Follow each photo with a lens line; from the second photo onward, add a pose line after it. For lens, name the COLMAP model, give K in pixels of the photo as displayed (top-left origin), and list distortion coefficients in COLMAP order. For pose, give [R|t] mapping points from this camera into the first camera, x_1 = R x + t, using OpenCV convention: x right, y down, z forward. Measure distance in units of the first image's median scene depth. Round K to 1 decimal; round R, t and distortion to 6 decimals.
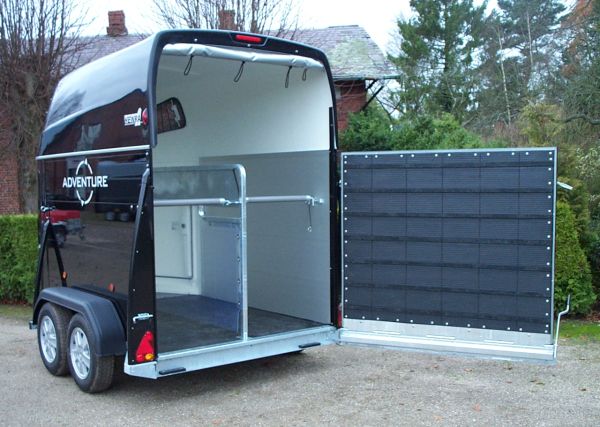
lens RADIAL K [[720.4, 0, 300.8], [0, 720.4, 226.8], [0, 0, 1]] dist [0.005315, 0.008323]
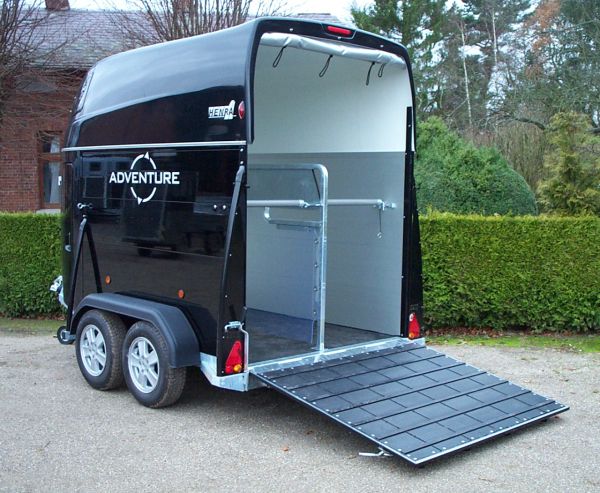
lens RADIAL K [[803.4, 0, 331.2], [0, 803.4, 245.6], [0, 0, 1]] dist [-0.001134, -0.055974]
pose [[0.992017, 0.020800, 0.124378, -0.183164], [-0.022473, 0.999675, 0.012060, 0.005586], [-0.124087, -0.014759, 0.992162, -0.036037]]
